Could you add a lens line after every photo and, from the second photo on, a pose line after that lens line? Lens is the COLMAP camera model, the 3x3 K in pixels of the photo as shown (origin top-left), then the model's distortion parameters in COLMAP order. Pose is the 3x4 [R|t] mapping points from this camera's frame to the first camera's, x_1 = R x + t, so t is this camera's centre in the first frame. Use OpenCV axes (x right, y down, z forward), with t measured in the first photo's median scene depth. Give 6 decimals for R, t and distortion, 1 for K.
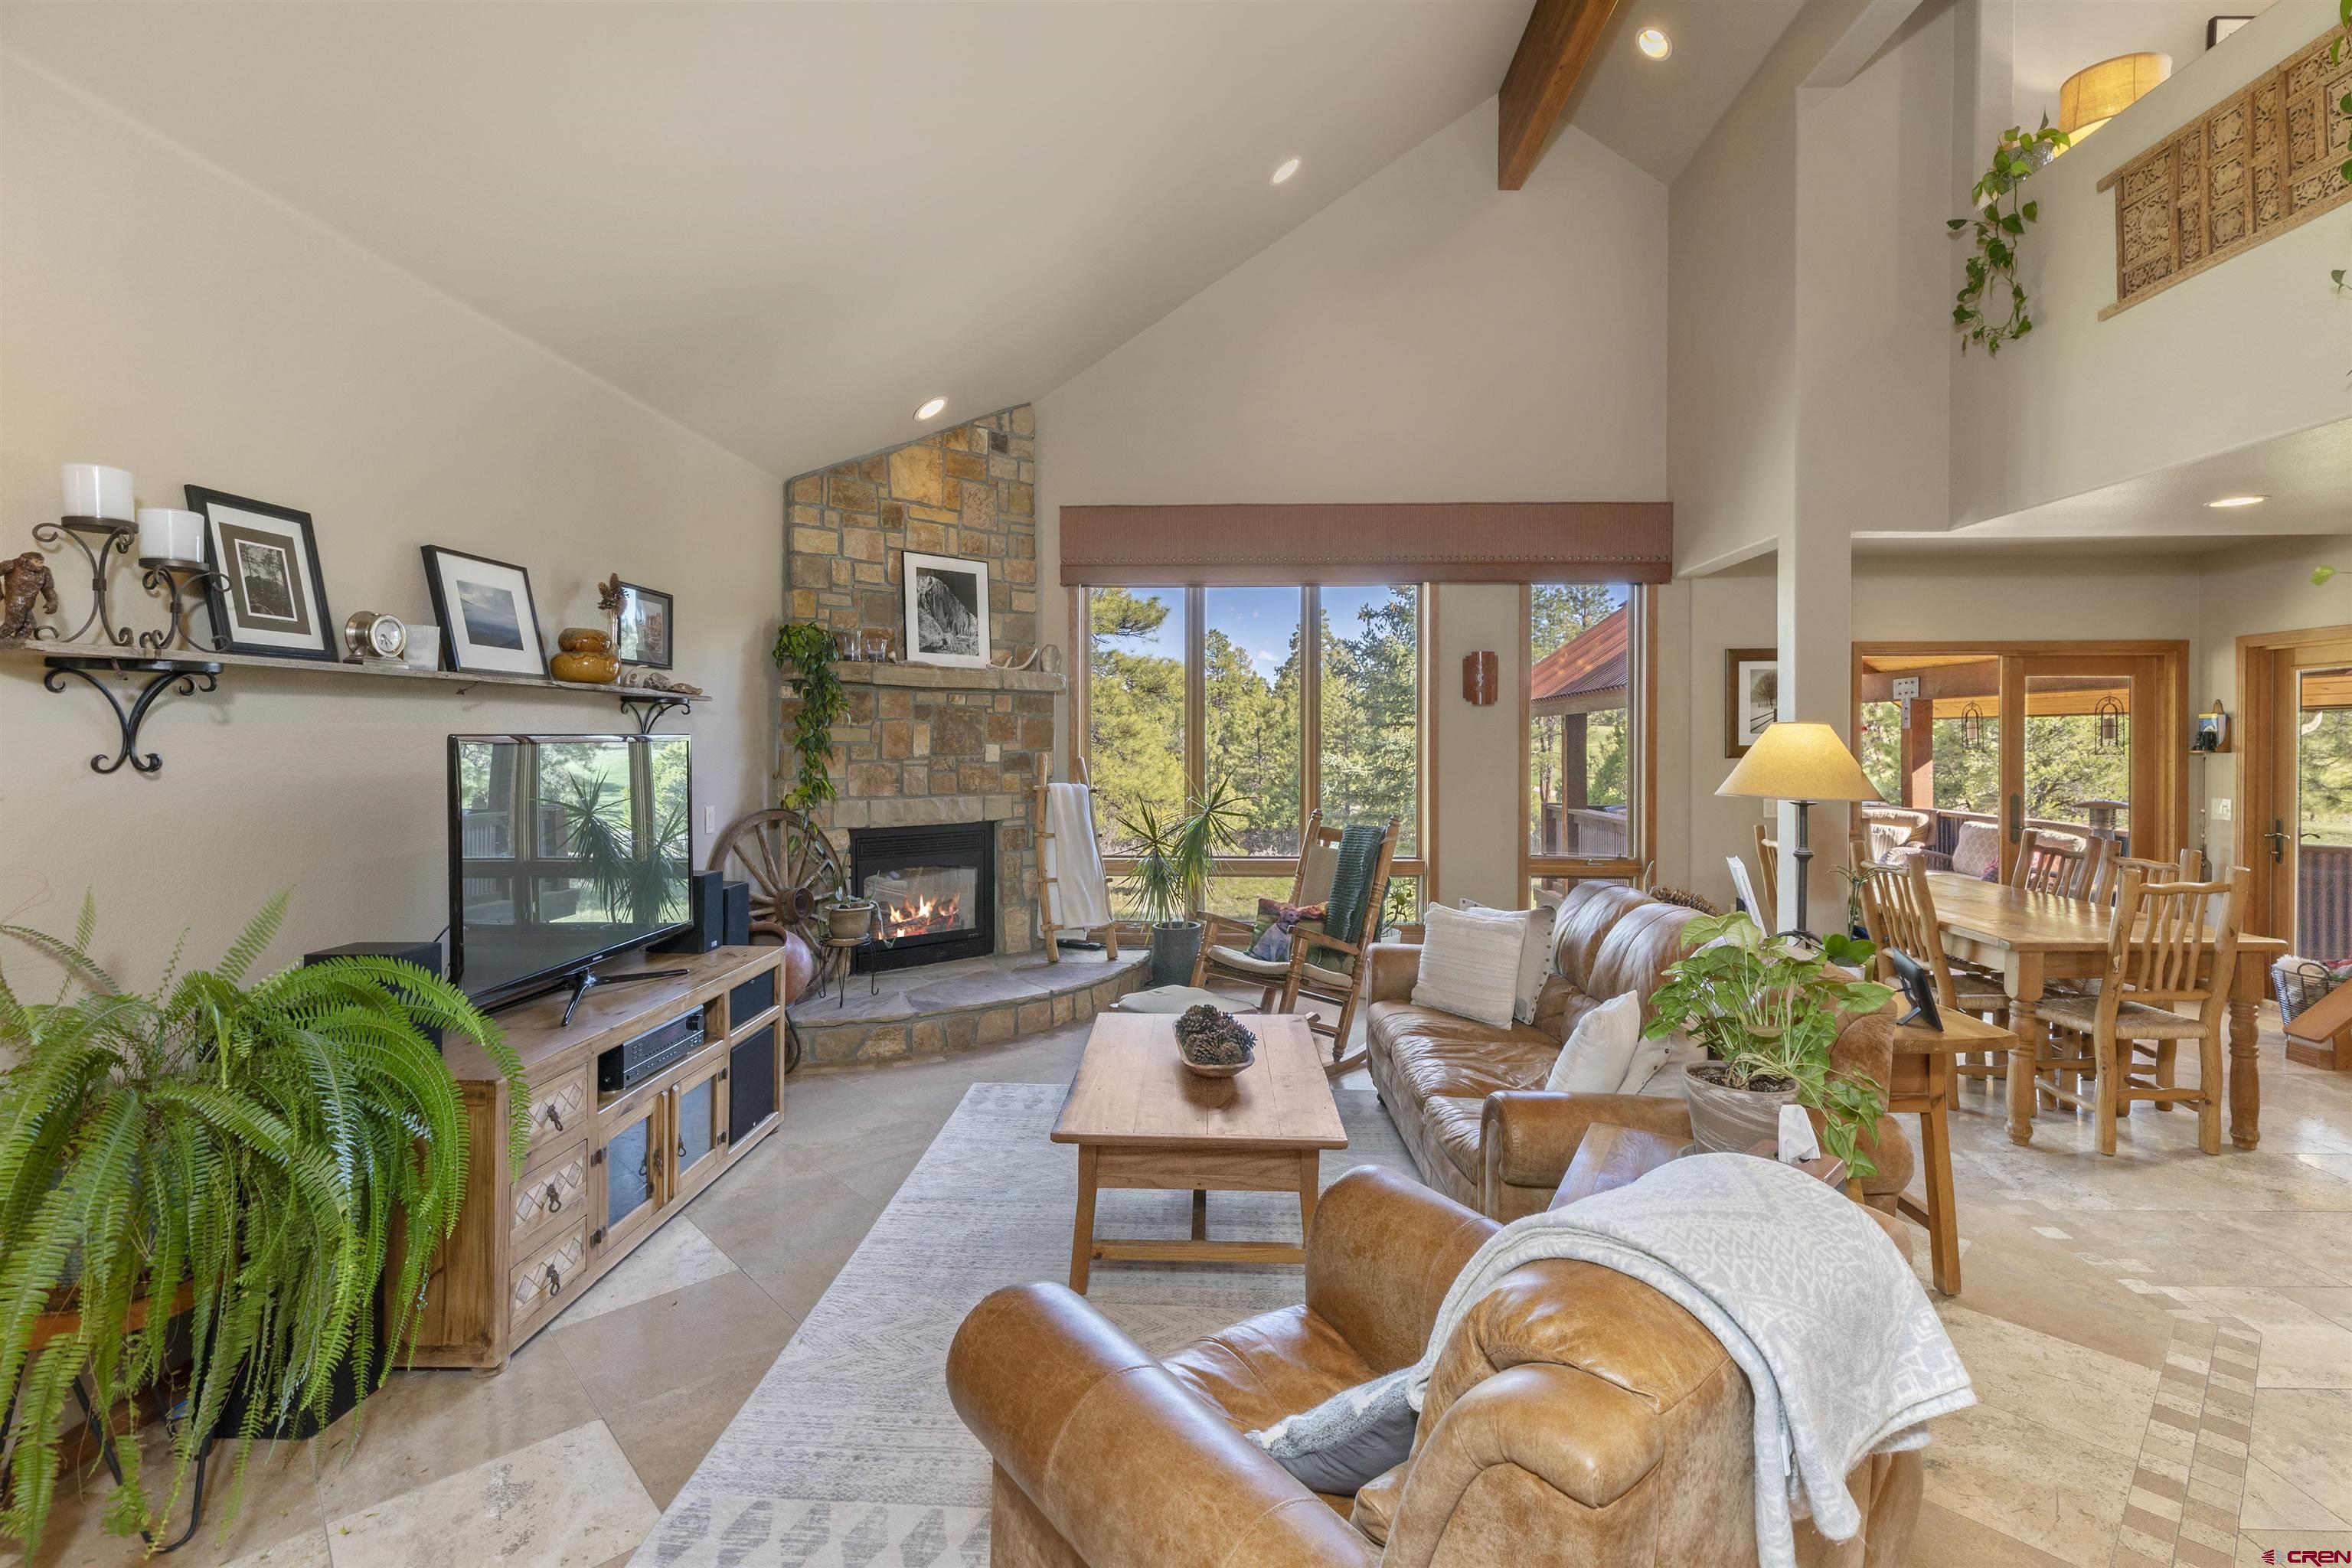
lens RADIAL K [[1099.5, 0, 1228.4], [0, 1099.5, 746.4], [0, 0, 1]] dist [0.001729, 0.004819]
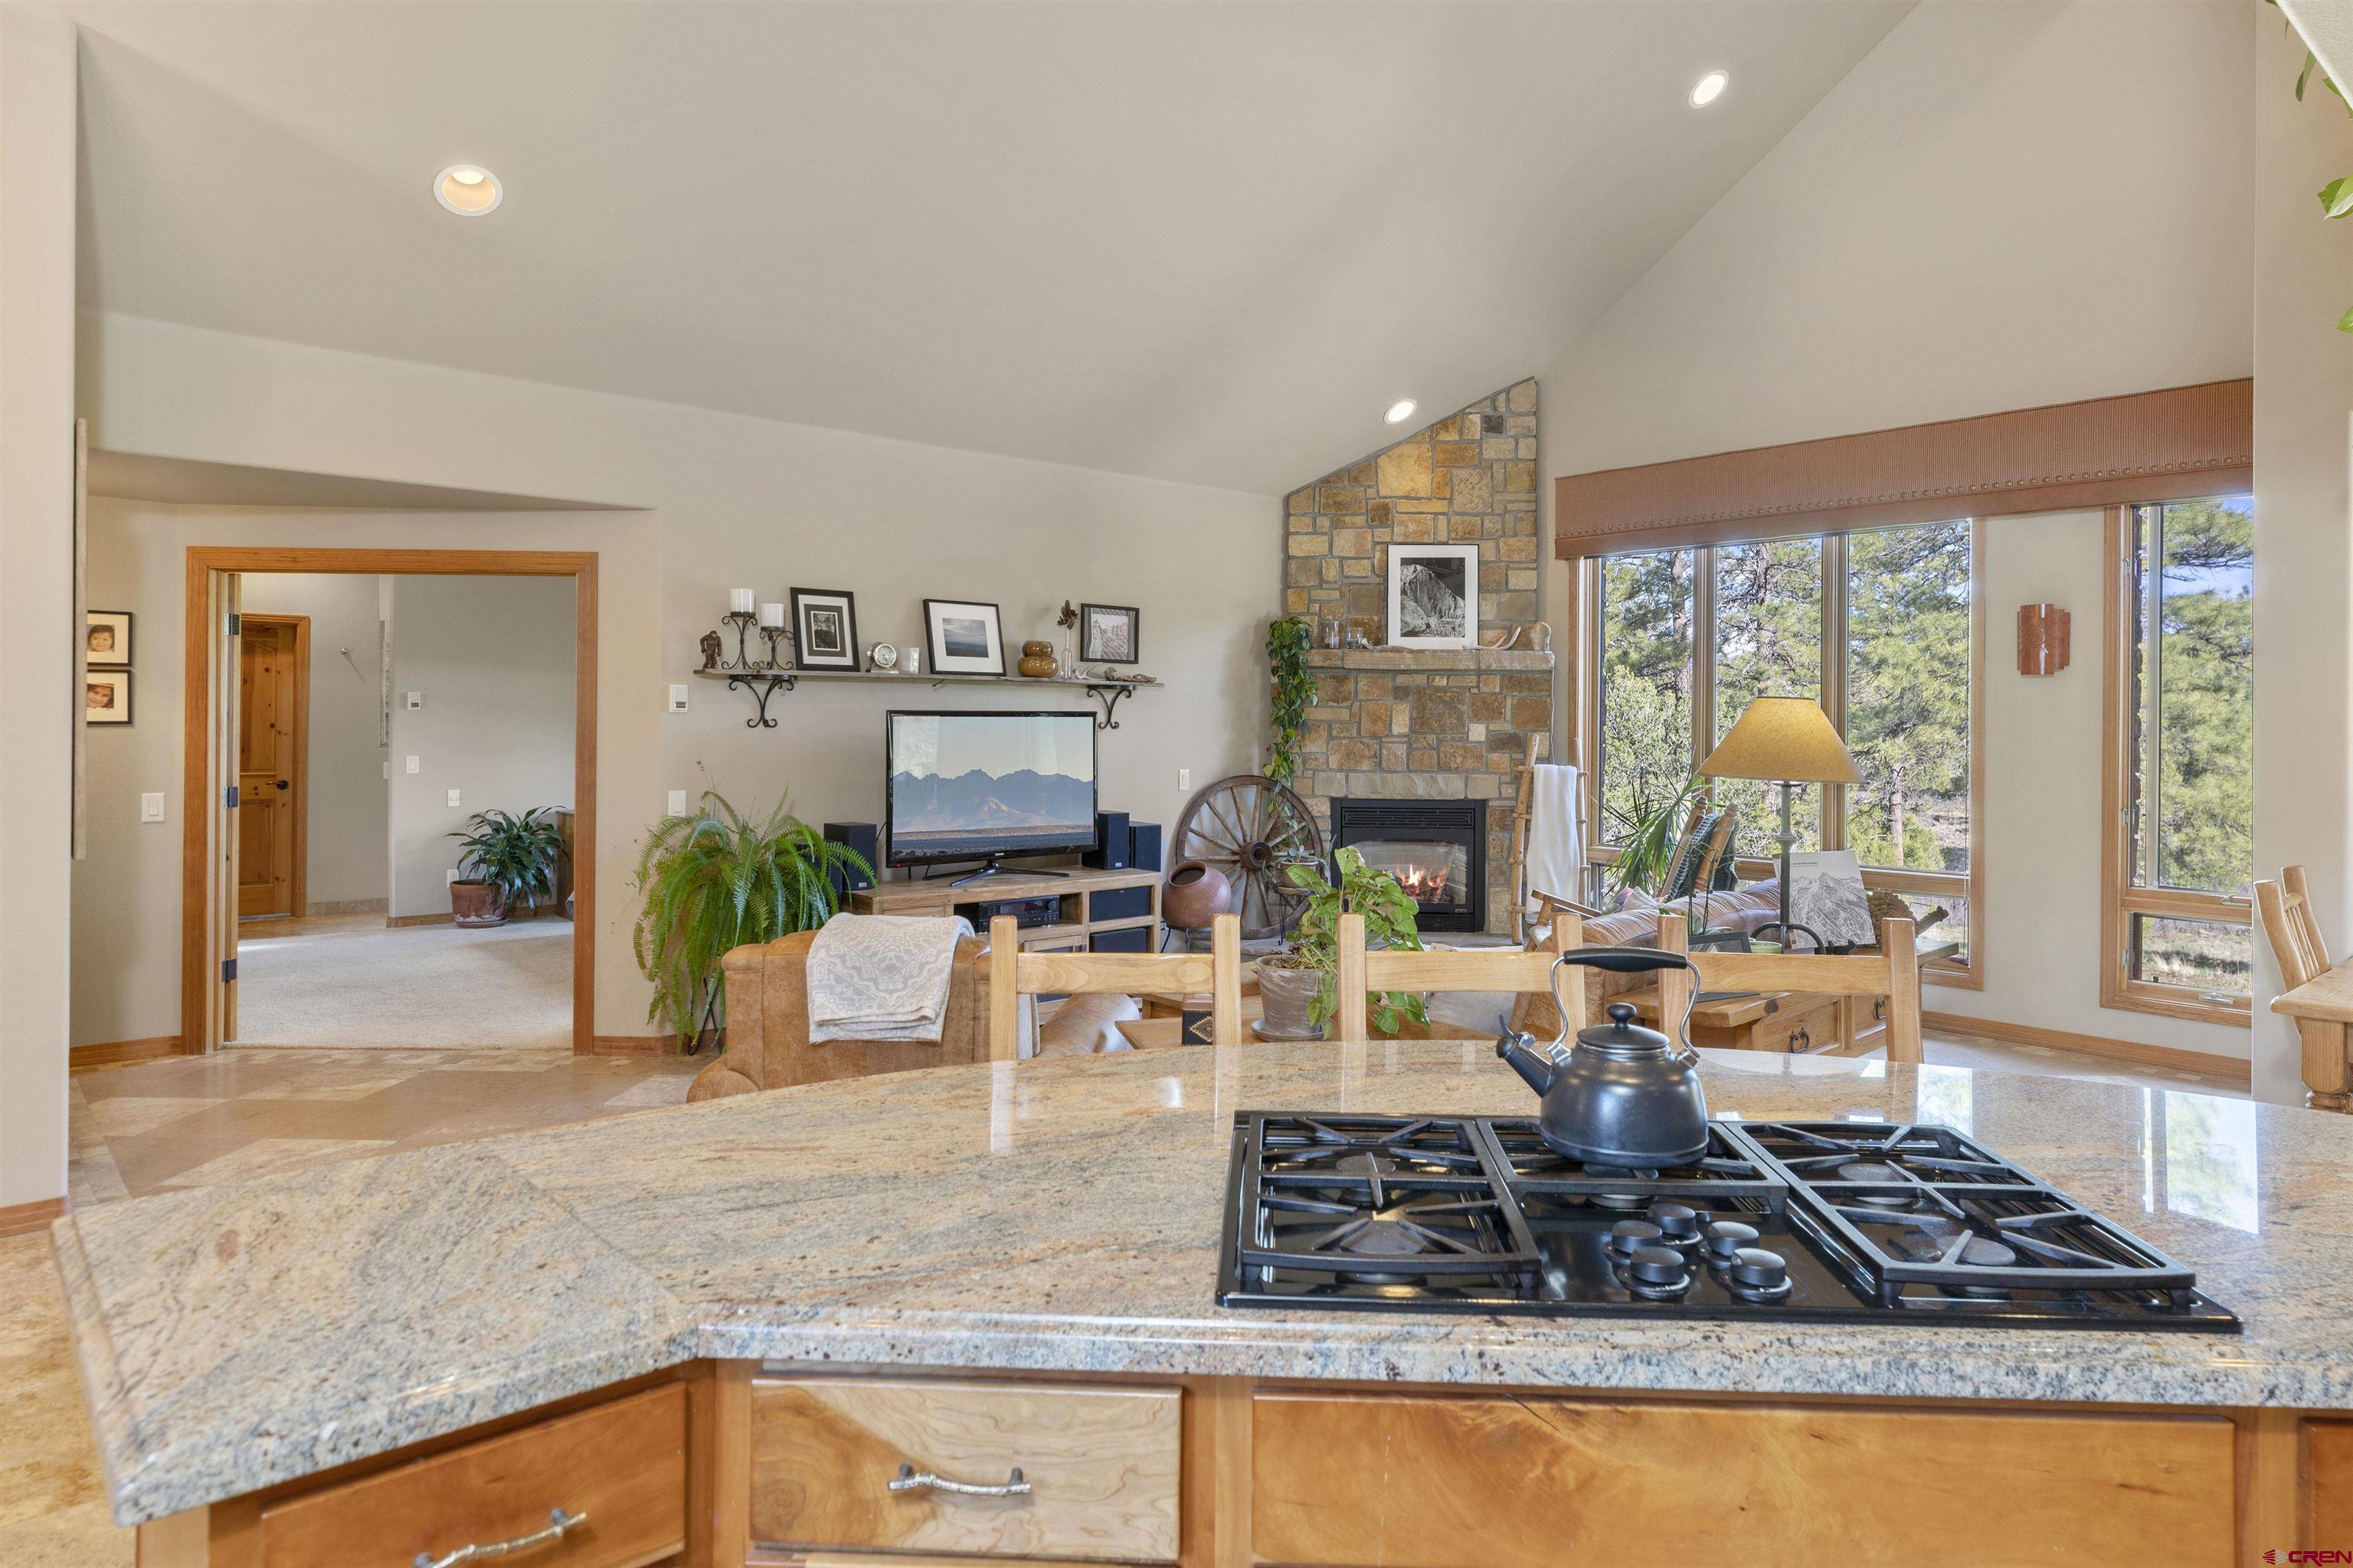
lens RADIAL K [[1443.7, 0, 1175.9], [0, 1443.7, 714.8], [0, 0, 1]] dist [-0.002254, -0.000202]
pose [[0.662551, 0.001055, -0.749016, 0.629861], [-0.012492, 0.999875, -0.009642, 0.006308], [0.748913, 0.015745, 0.662482, -0.094722]]
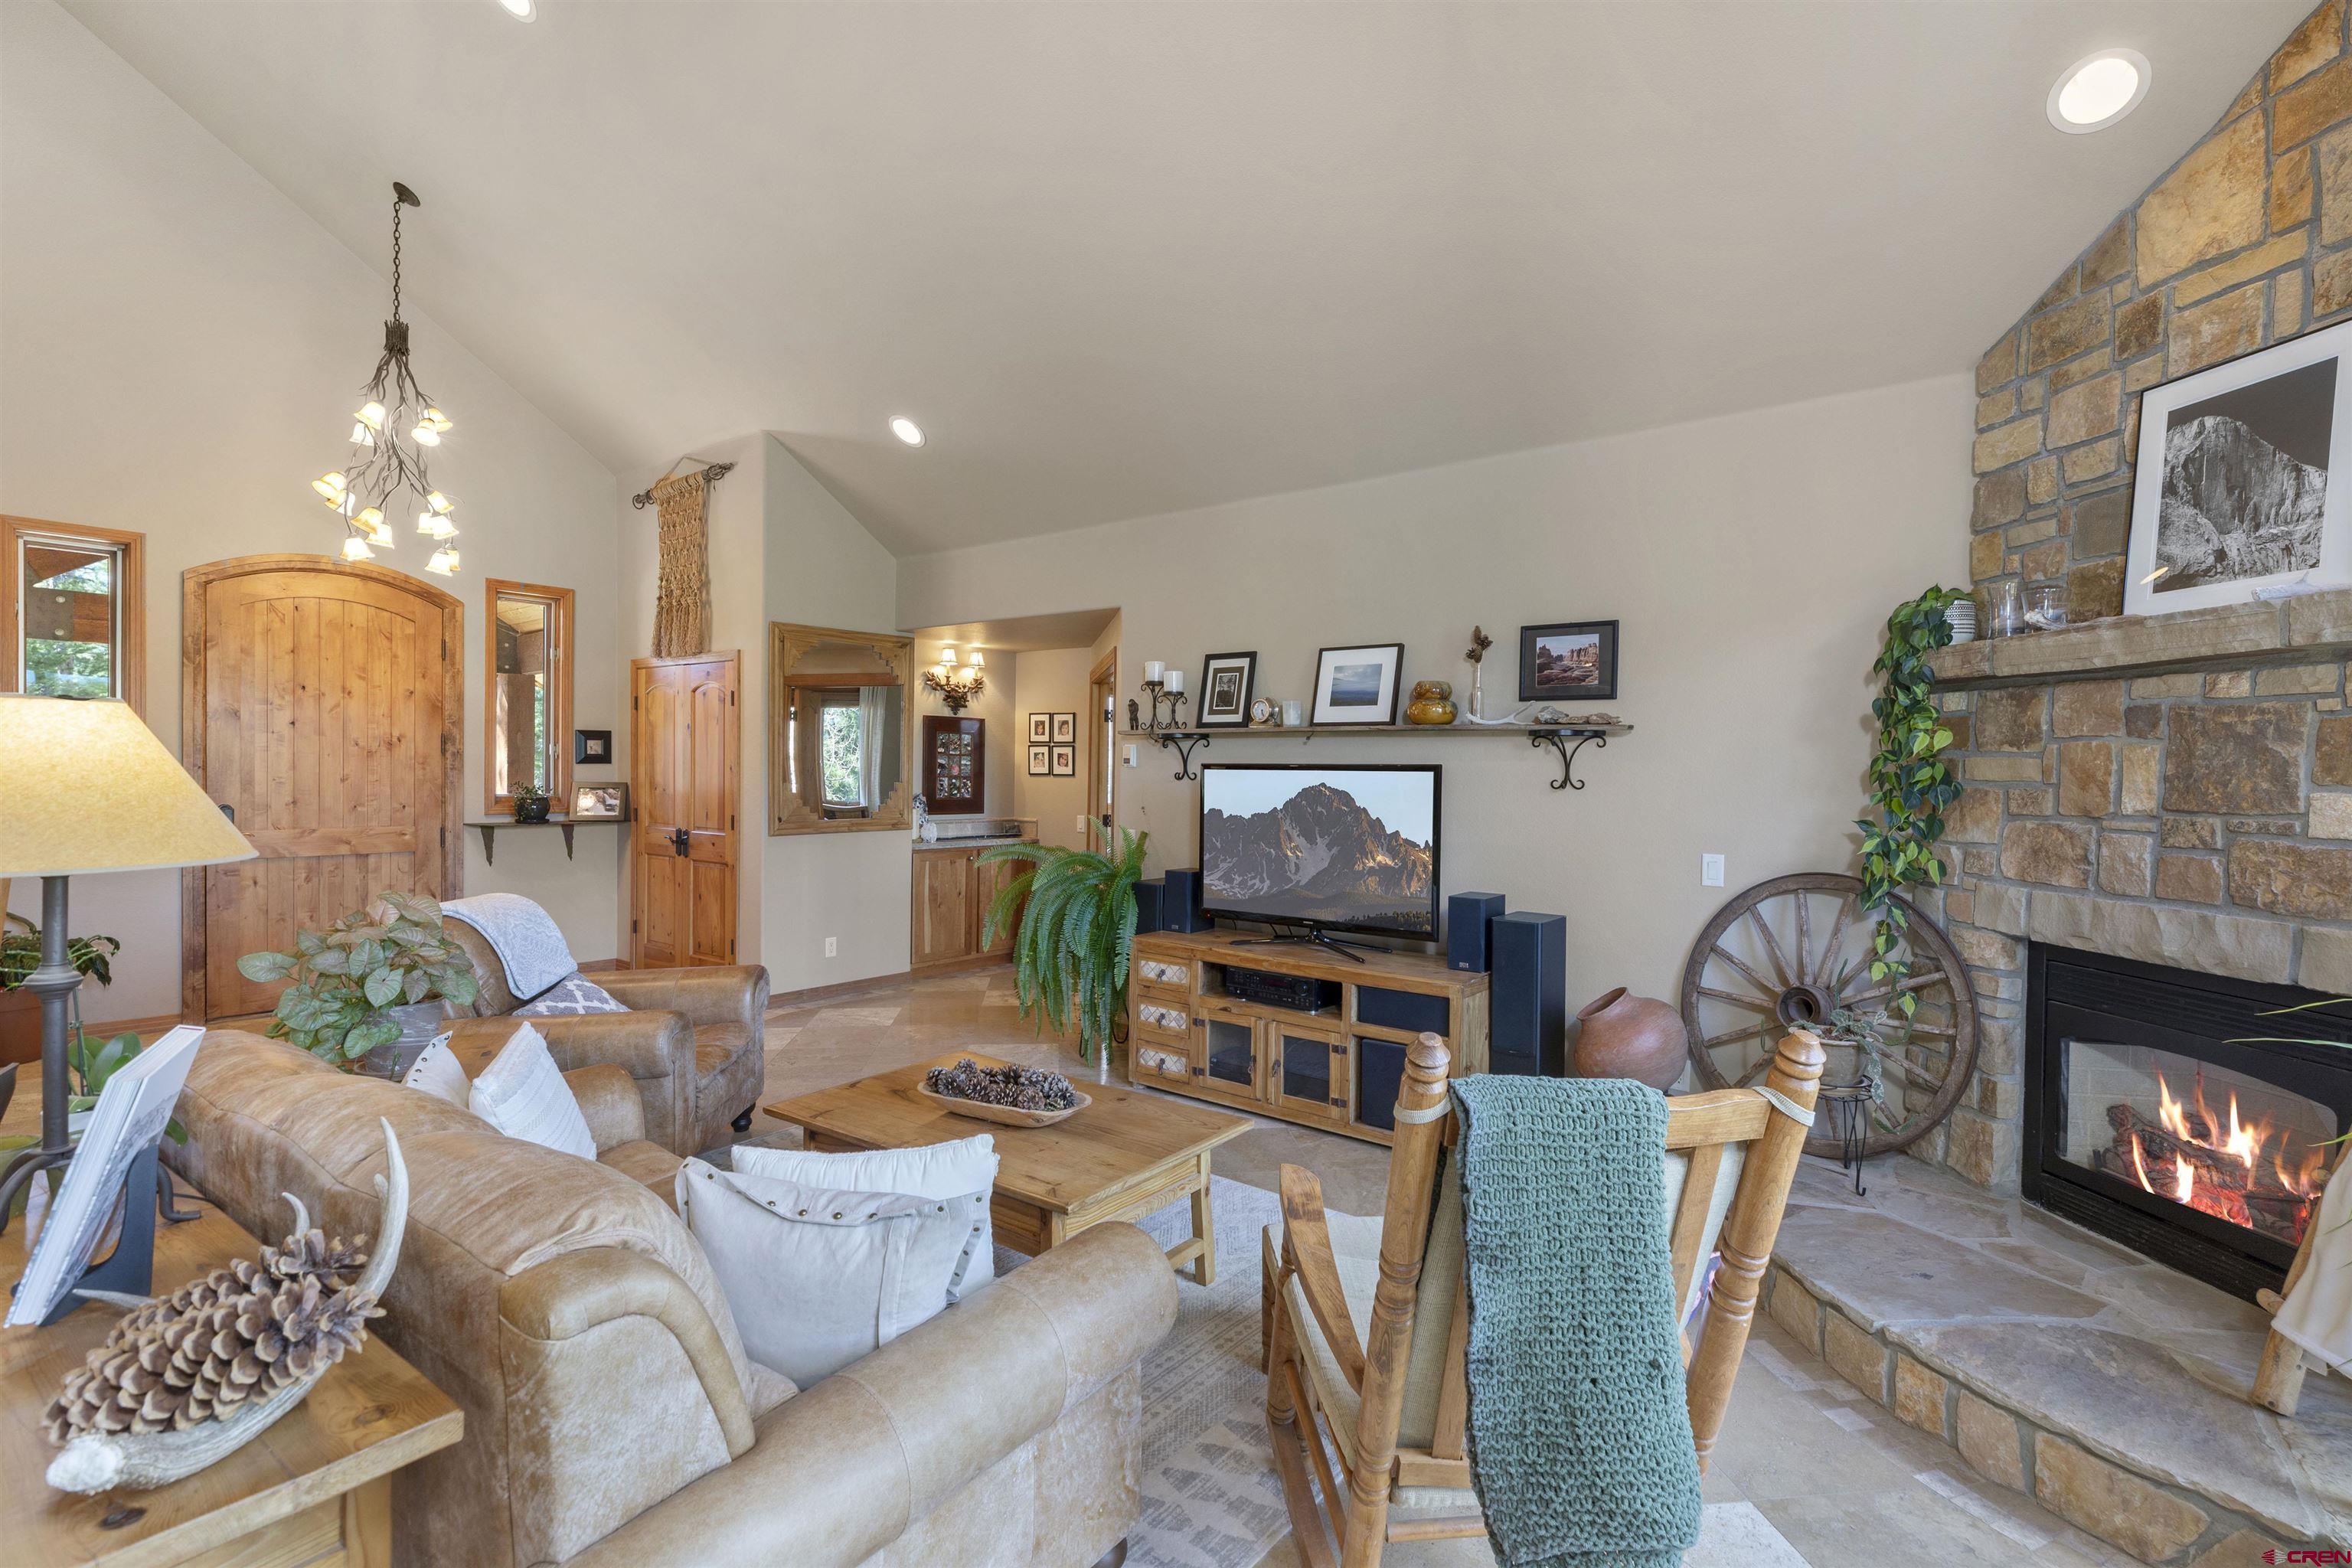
lens RADIAL K [[1081.9, 0, 1176.0], [0, 1081.9, 784.0], [0, 0, 1]] dist [0.003290, -0.000001]
pose [[-0.623560, -0.002320, -0.781772, 0.346363], [-0.023167, 0.999611, 0.015512, -0.001508], [0.781432, 0.027784, -0.623371, 0.969061]]
